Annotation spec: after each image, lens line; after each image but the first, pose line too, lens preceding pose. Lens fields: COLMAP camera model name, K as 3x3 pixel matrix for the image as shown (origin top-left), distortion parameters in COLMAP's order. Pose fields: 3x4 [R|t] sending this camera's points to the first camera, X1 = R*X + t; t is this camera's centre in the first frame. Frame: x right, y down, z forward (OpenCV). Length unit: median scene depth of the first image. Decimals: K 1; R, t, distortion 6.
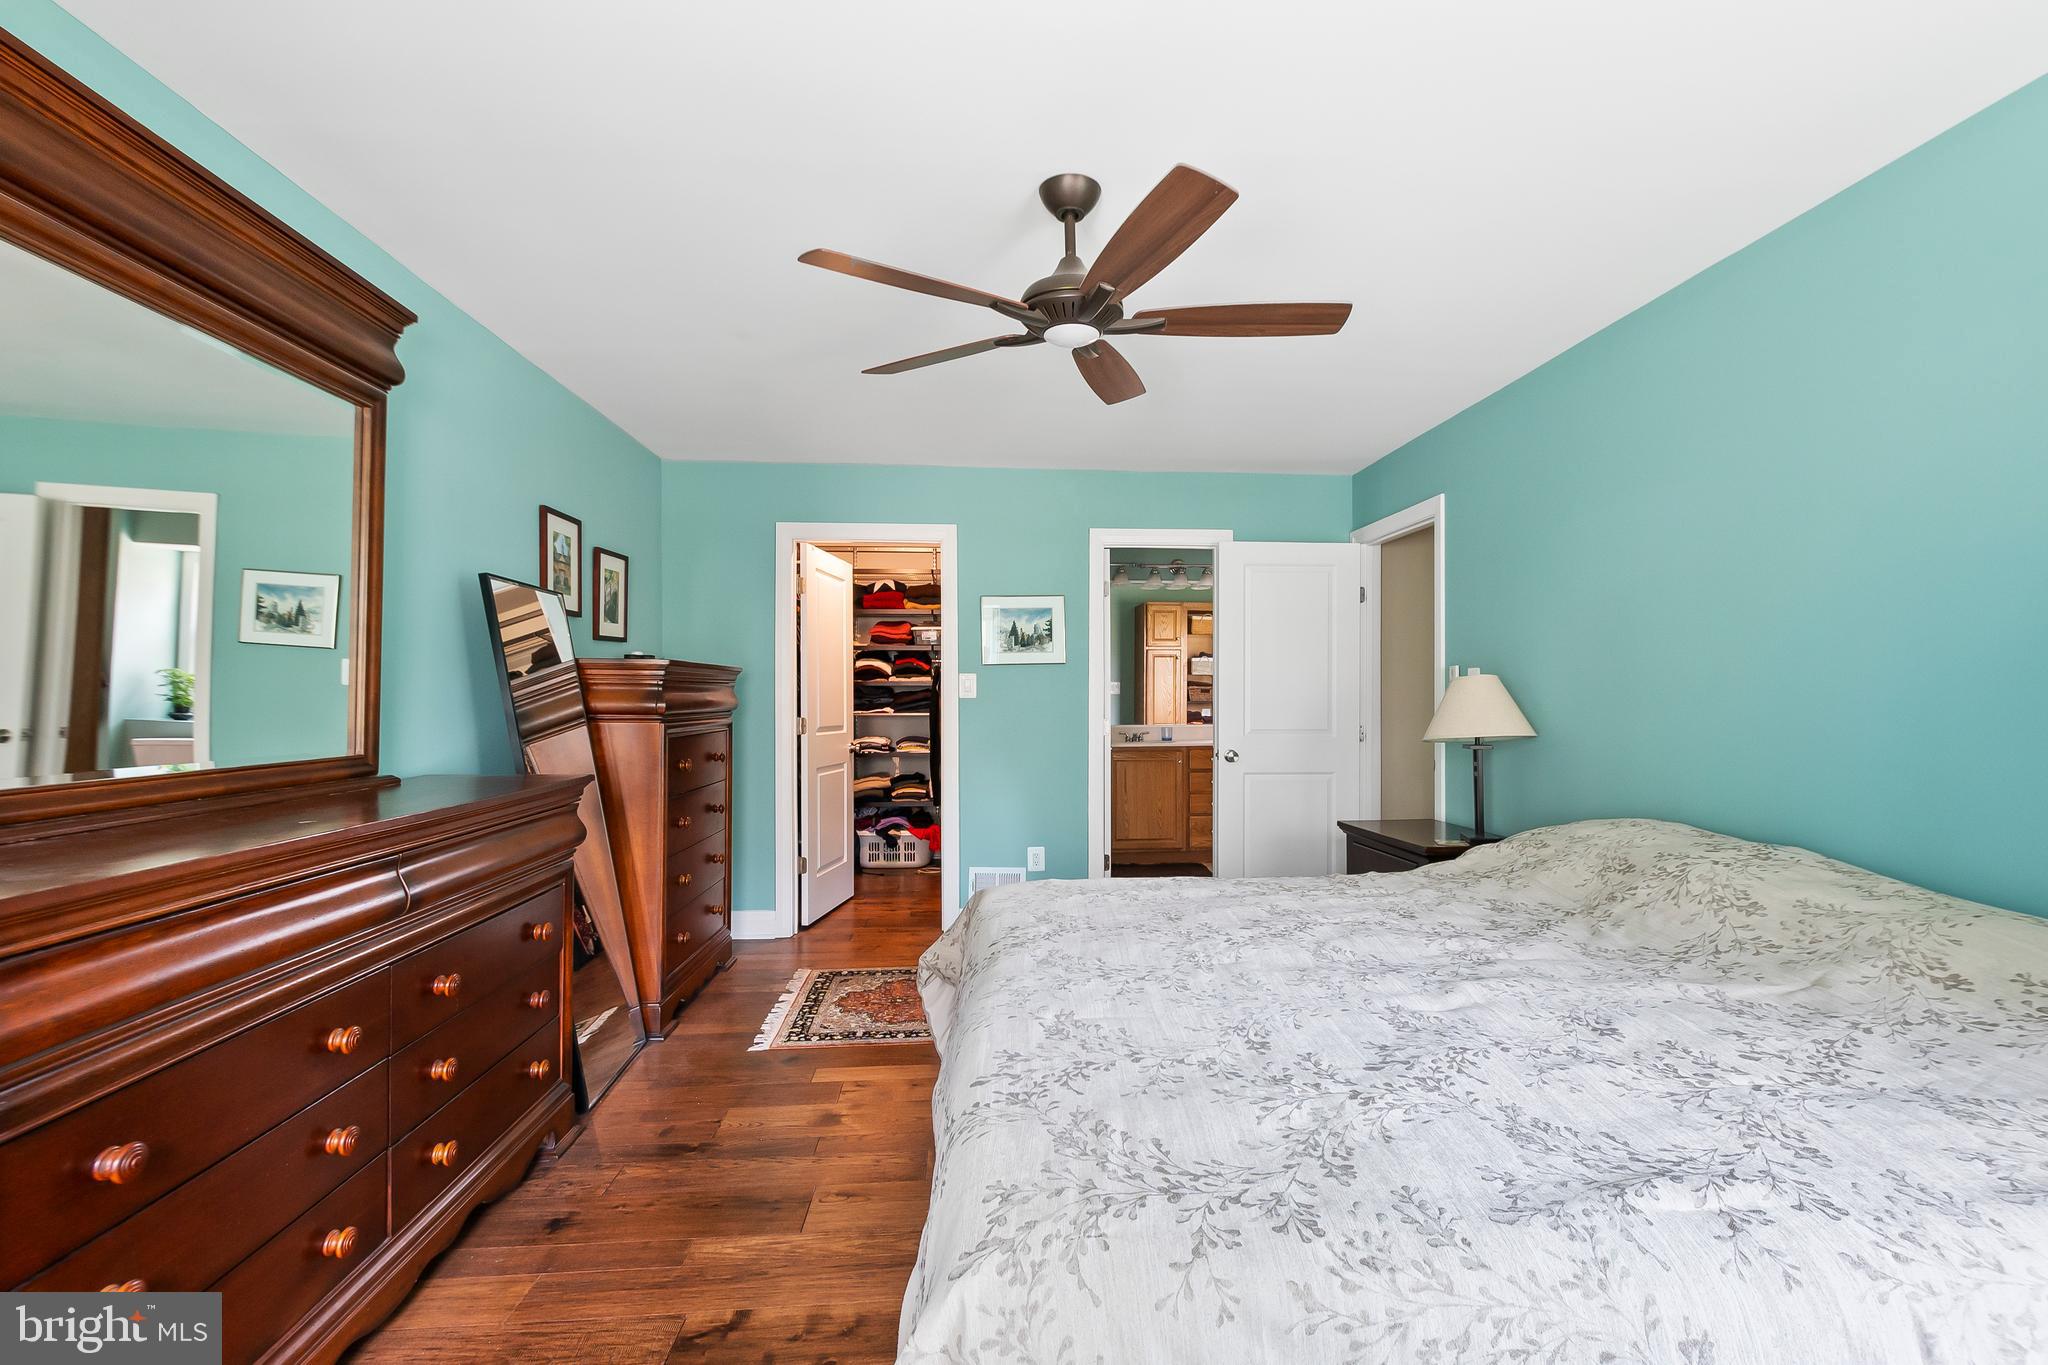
lens RADIAL K [[902.1, 0, 1026.2], [0, 902.1, 679.1], [0, 0, 1]] dist [0.006951, -0.001675]
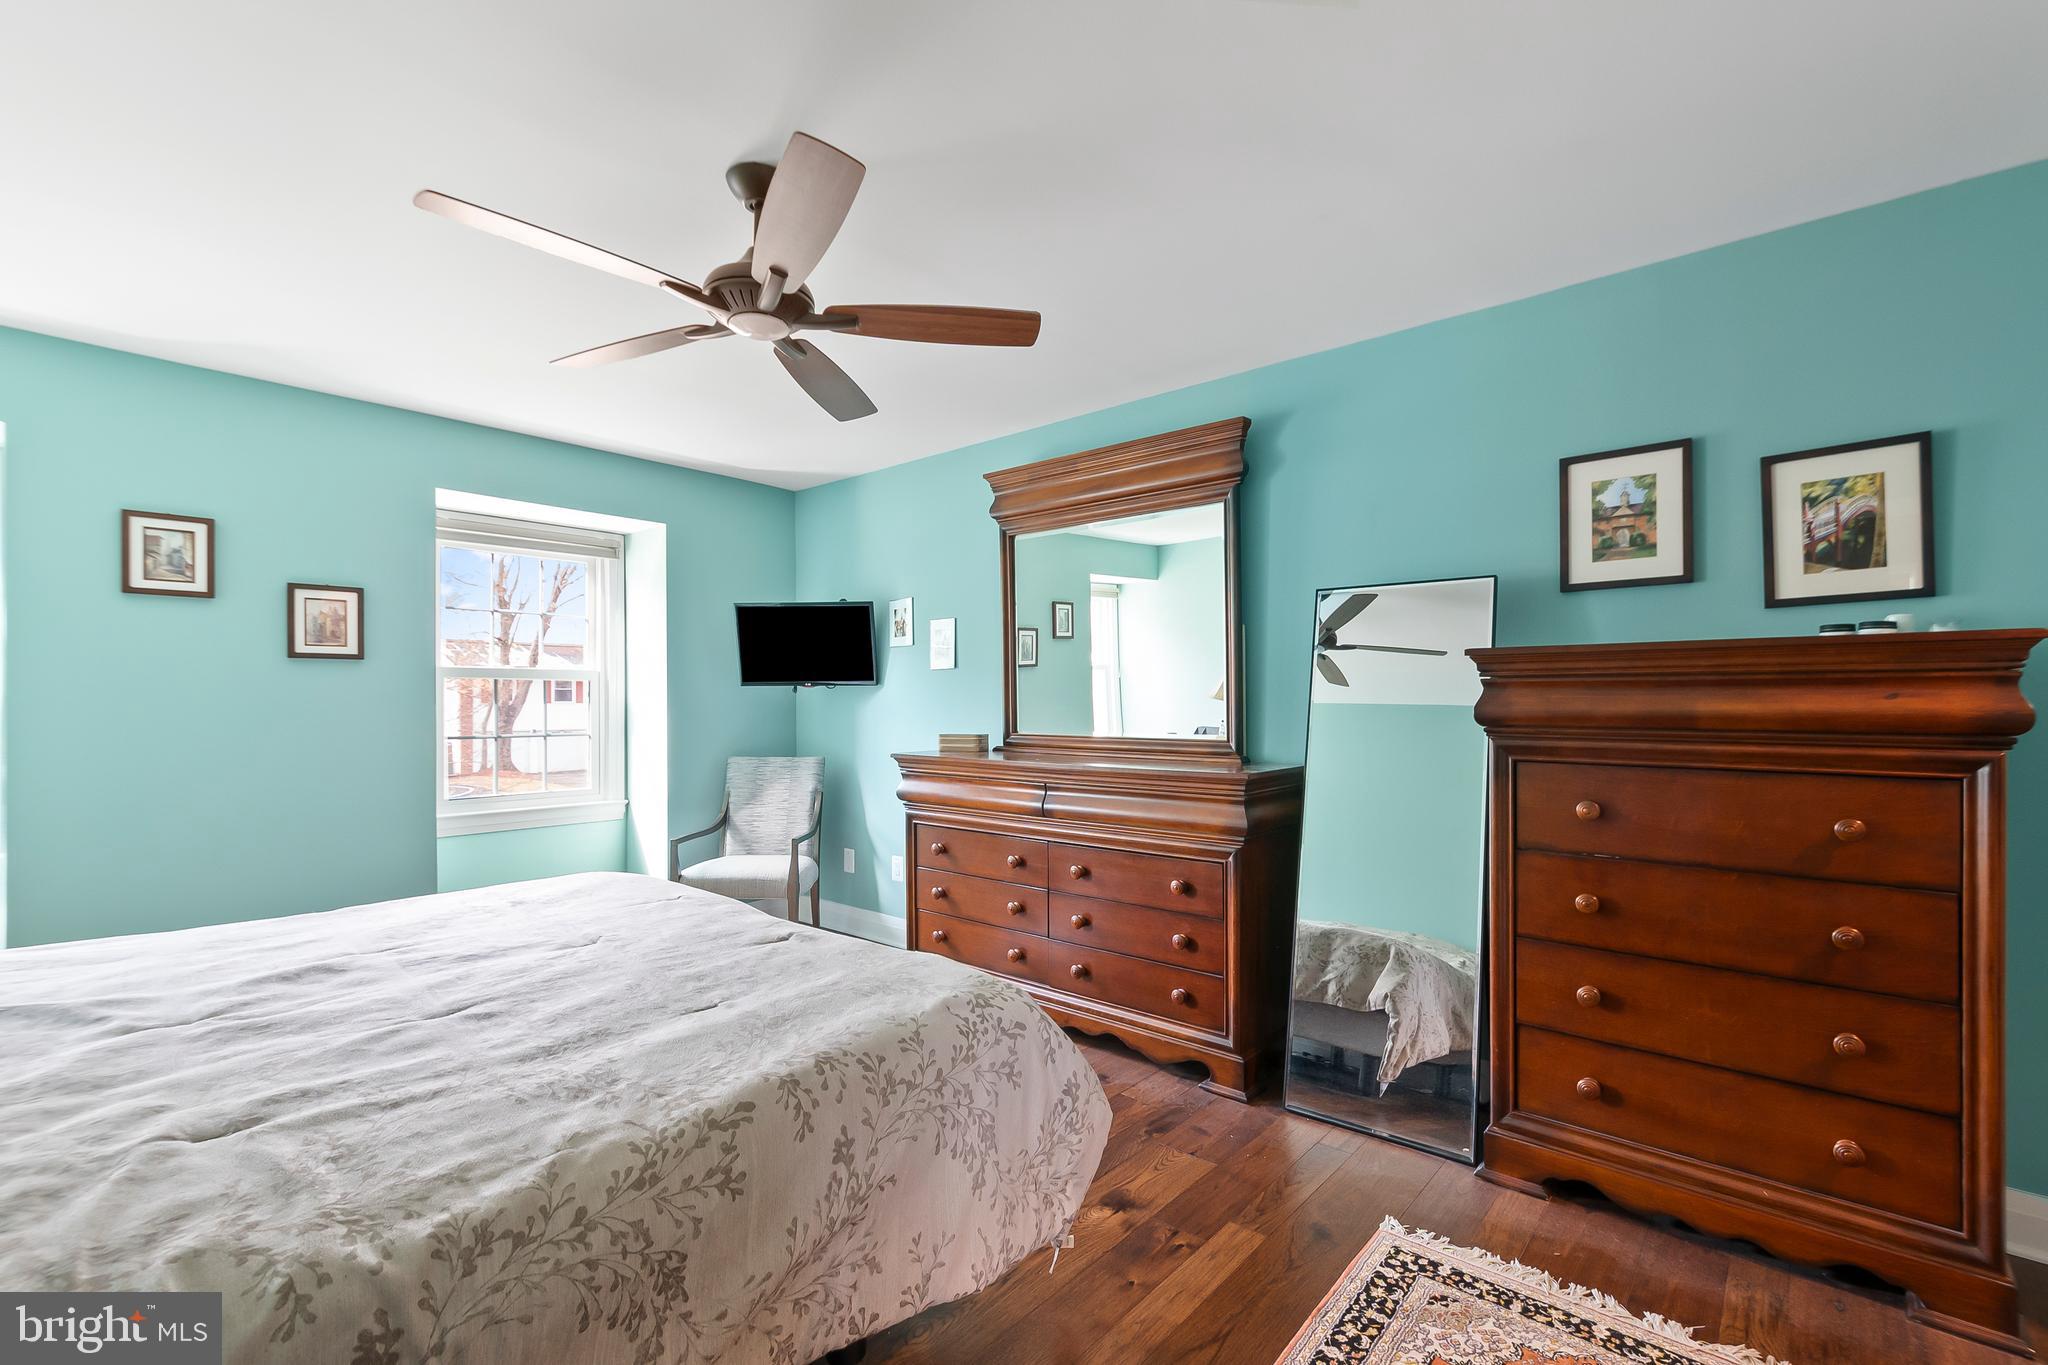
lens RADIAL K [[902.1, 0, 1025.4], [0, 902.1, 689.7], [0, 0, 1]] dist [0.006951, -0.001675]
pose [[-0.707476, 0.002057, -0.706734, 0.370035], [0.018343, 0.999712, -0.015453, 0.012772], [0.706499, -0.023896, -0.707311, 1.281282]]
